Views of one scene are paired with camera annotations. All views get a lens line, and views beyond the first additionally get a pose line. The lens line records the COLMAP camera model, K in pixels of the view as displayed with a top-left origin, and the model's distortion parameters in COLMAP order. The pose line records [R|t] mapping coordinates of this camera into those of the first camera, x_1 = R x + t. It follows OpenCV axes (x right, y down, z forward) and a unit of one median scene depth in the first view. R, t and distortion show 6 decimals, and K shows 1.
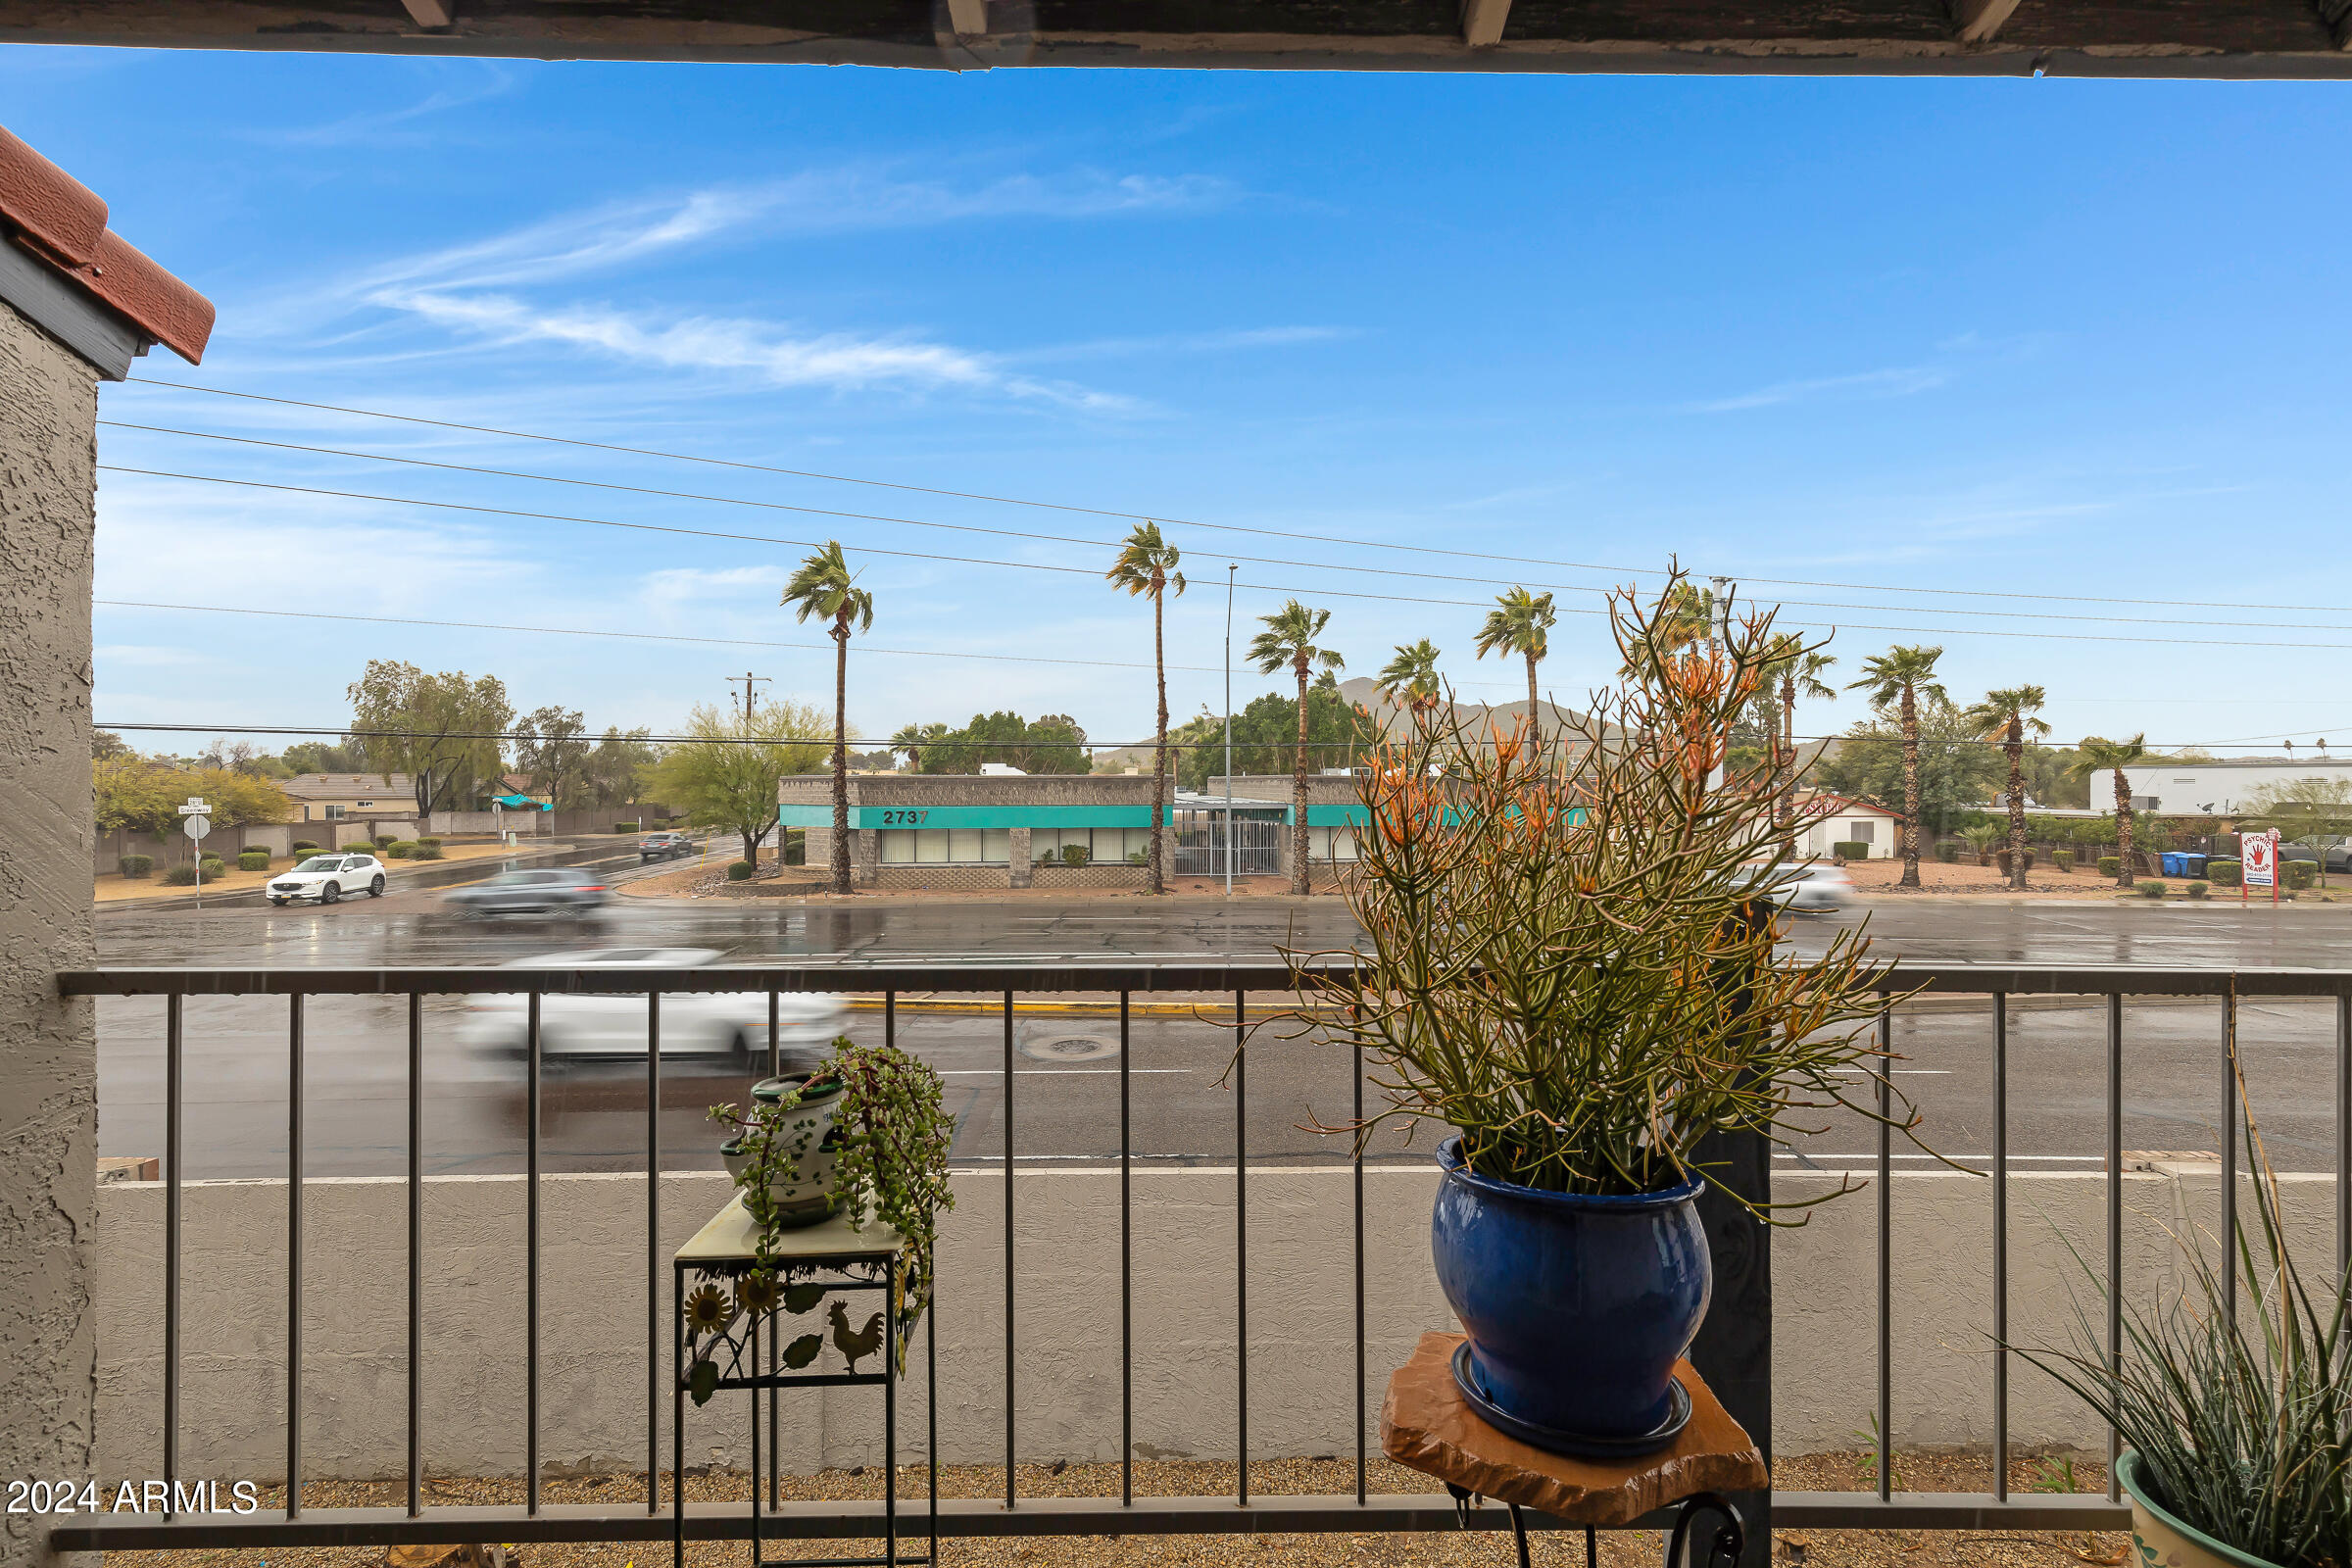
lens RADIAL K [[1065.9, 0, 1183.9], [0, 1065.9, 787.4], [0, 0, 1]] dist [0.010049, -0.002133]
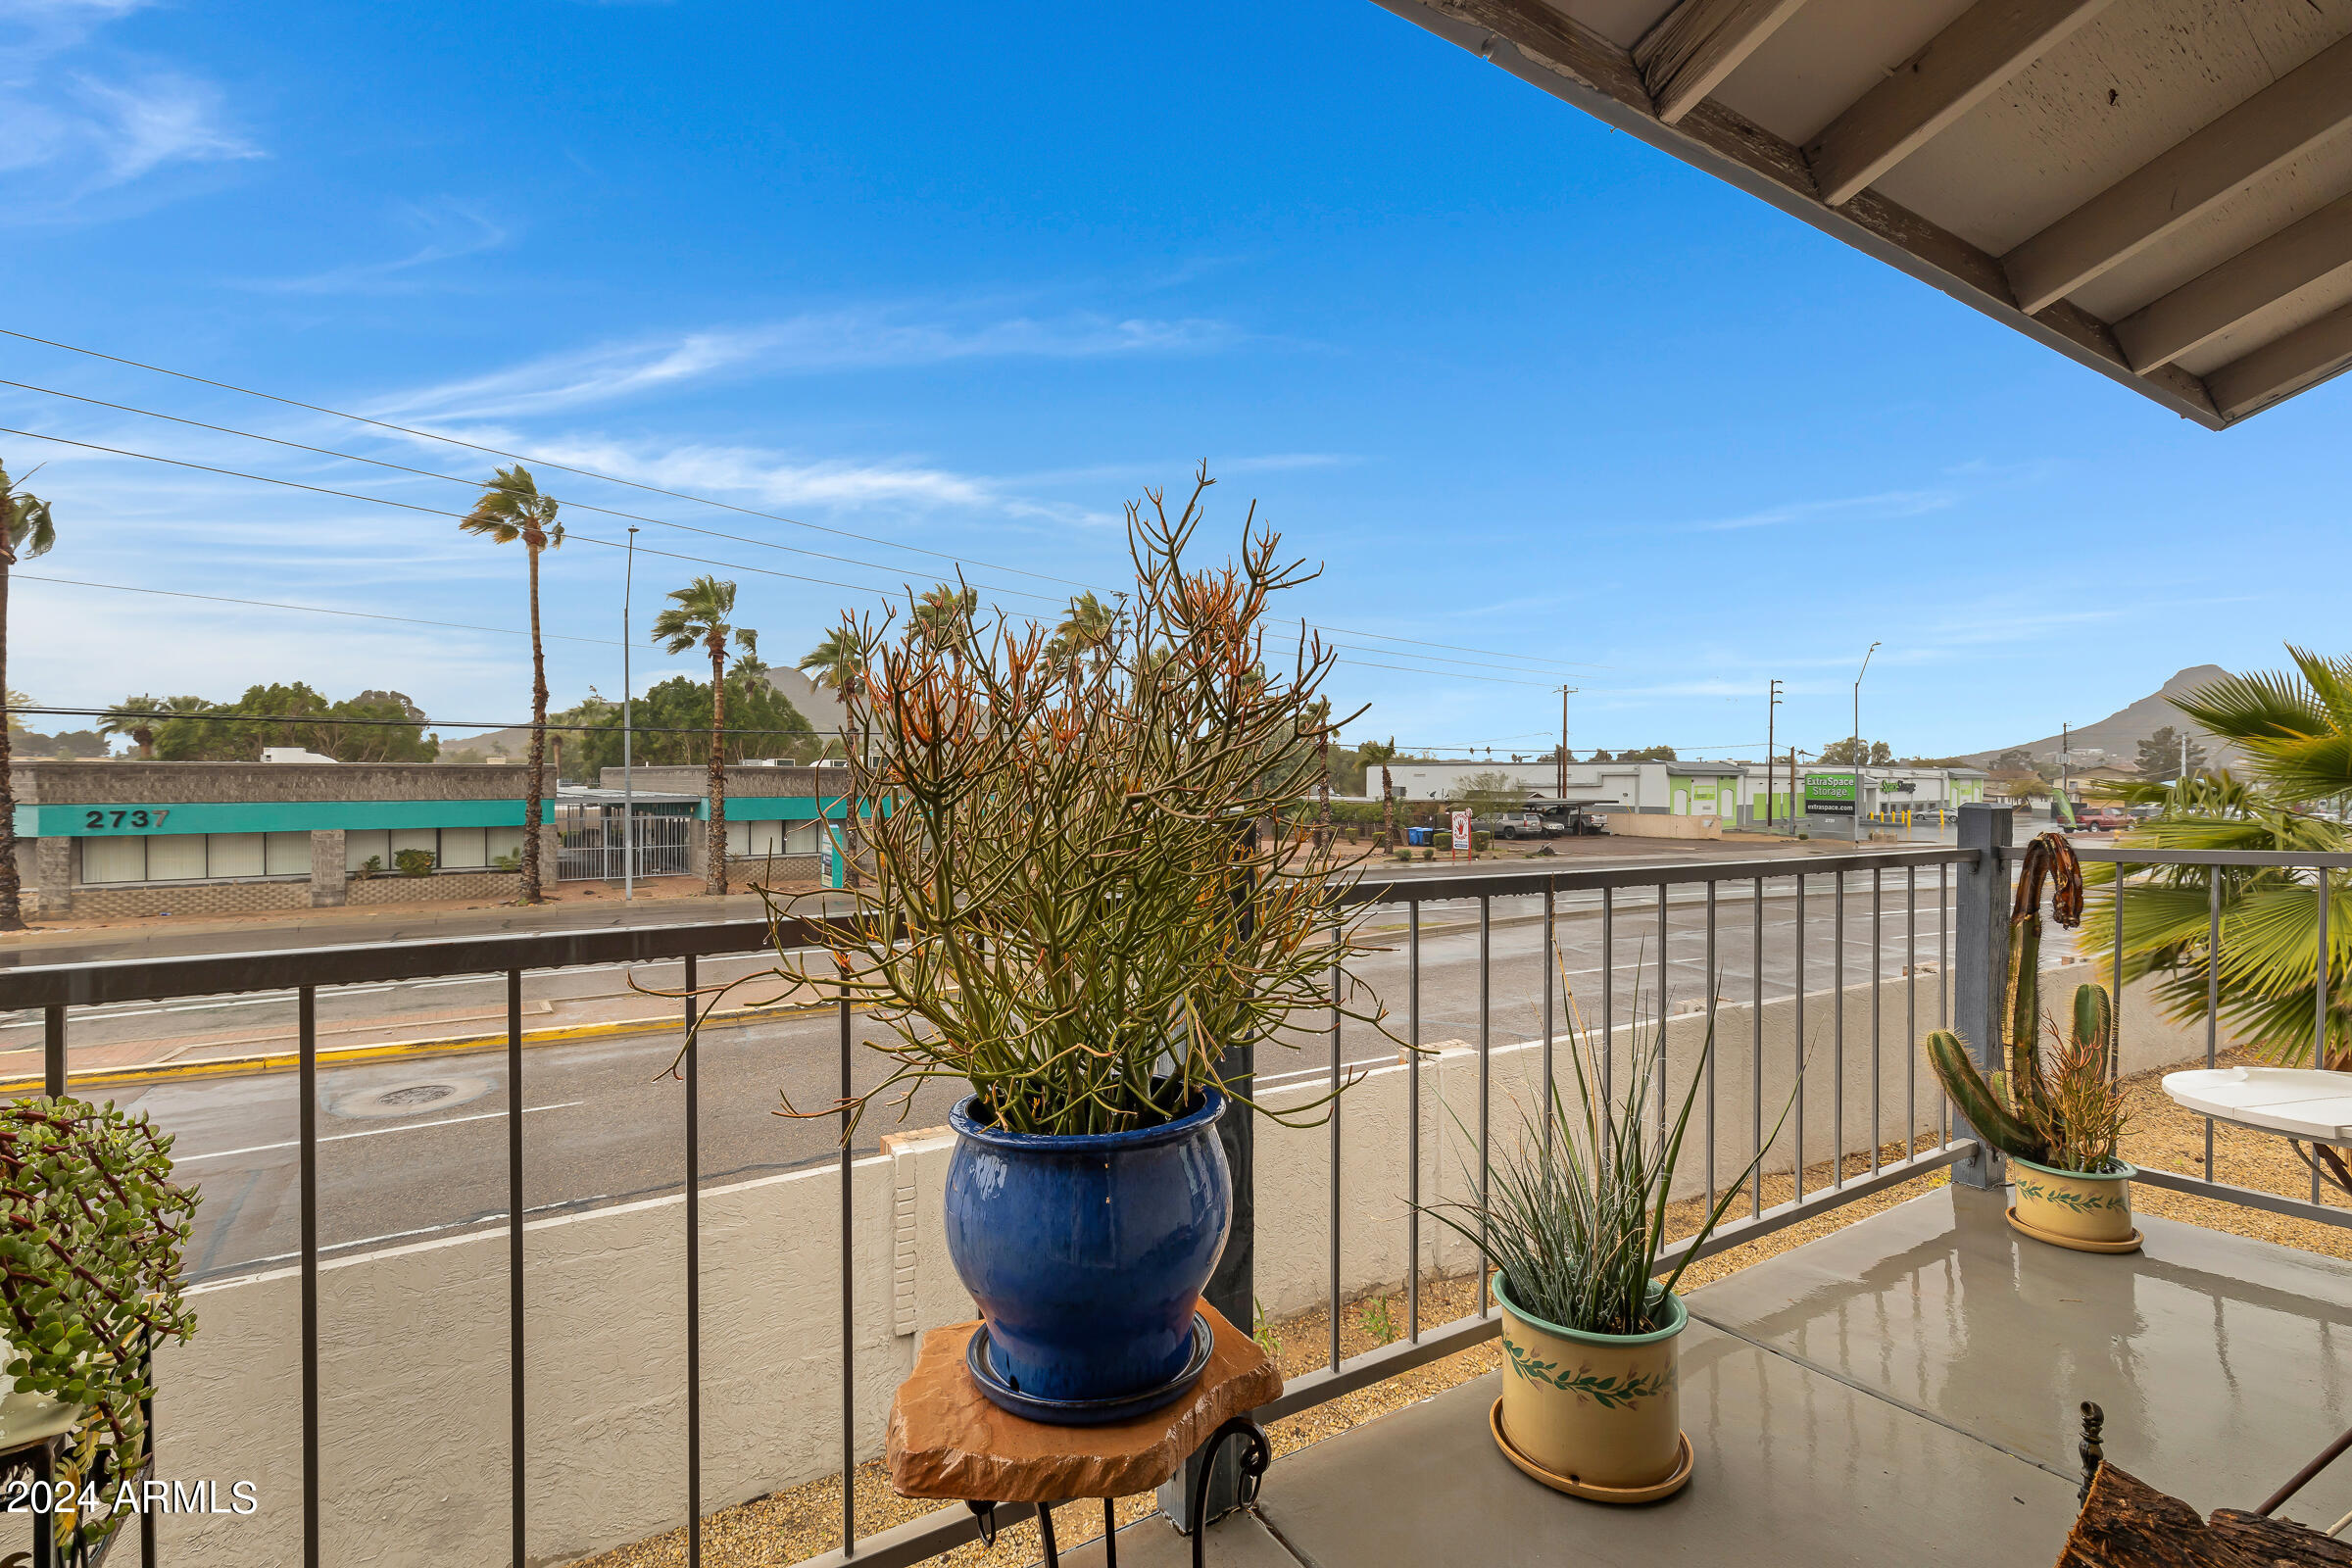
lens RADIAL K [[1049.5, 0, 1180.3], [0, 1049.5, 782.3], [0, 0, 1]] dist [0.007107, -0.001884]
pose [[0.863824, -0.003240, 0.503783, -0.028485], [0.003536, 0.999994, 0.000367, 0.074392], [-0.503781, 0.001465, 0.863830, 0.181748]]
